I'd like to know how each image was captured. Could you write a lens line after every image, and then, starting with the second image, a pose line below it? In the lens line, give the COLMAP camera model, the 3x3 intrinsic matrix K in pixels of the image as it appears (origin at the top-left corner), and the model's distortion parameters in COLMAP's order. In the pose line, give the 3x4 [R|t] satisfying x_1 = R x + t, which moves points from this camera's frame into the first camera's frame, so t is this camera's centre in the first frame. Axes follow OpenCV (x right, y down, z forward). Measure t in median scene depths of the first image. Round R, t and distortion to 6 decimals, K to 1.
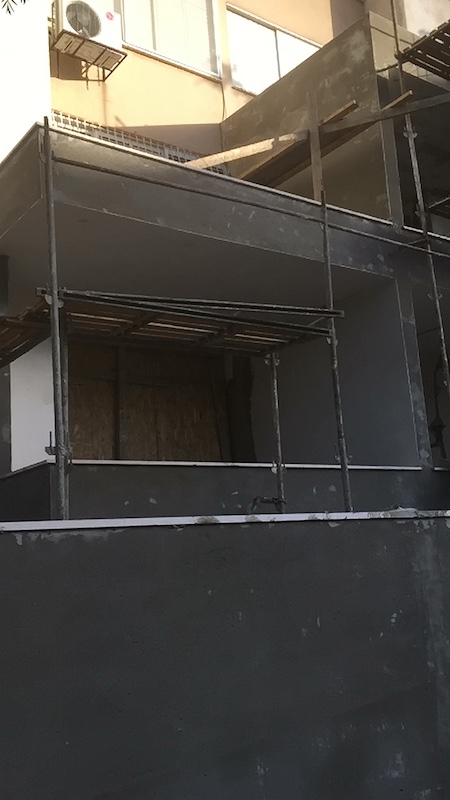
lens RADIAL K [[802.0, 0, 225.0], [0, 802.0, 400.0], [0, 0, 1]] dist [0.077665, -0.012106]
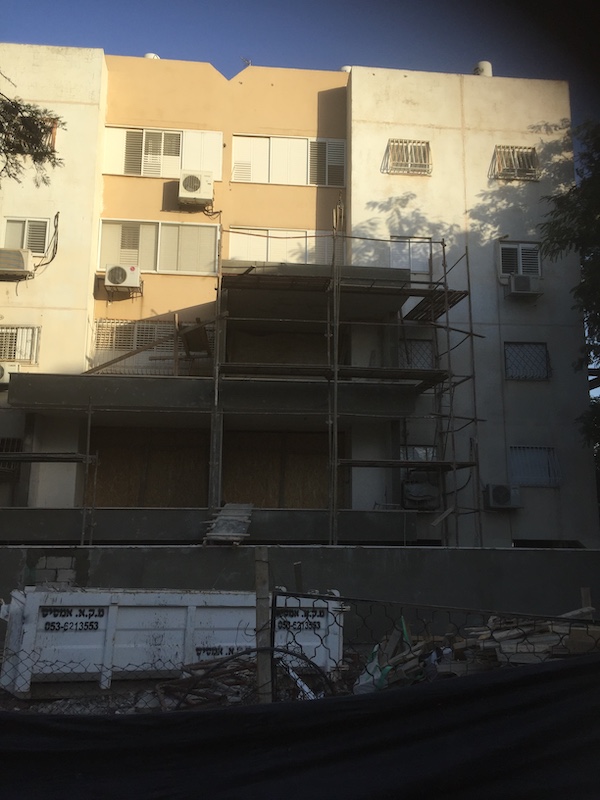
lens RADIAL K [[682.9, 0, 300.0], [0, 682.9, 400.0], [0, 0, 1]] dist [0.048265, -0.106368]
pose [[0.860136, -0.015532, -0.509828, 1.644314], [0.034545, 0.999015, 0.027846, -0.278065], [0.508893, -0.041563, 0.859826, -0.394230]]
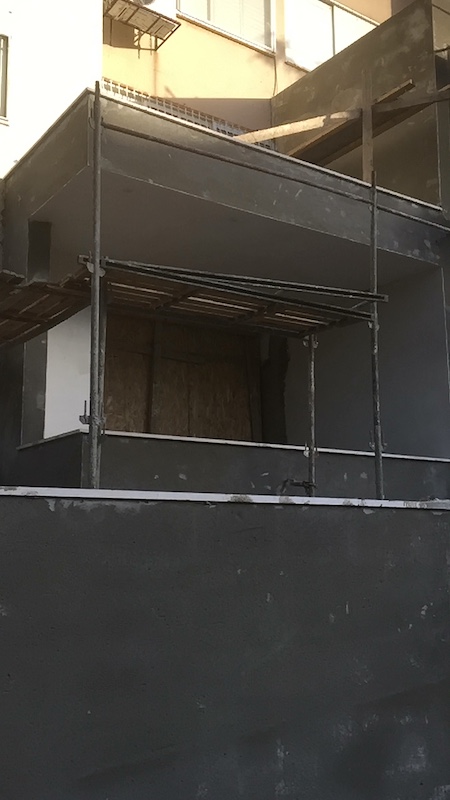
lens RADIAL K [[802.0, 0, 225.0], [0, 802.0, 400.0], [0, 0, 1]] dist [0.077665, -0.012106]
pose [[0.997597, 0.058265, -0.037484, -0.005504], [-0.057339, 0.998034, 0.025320, 0.002578], [0.038885, -0.023109, 0.998976, 0.009922]]
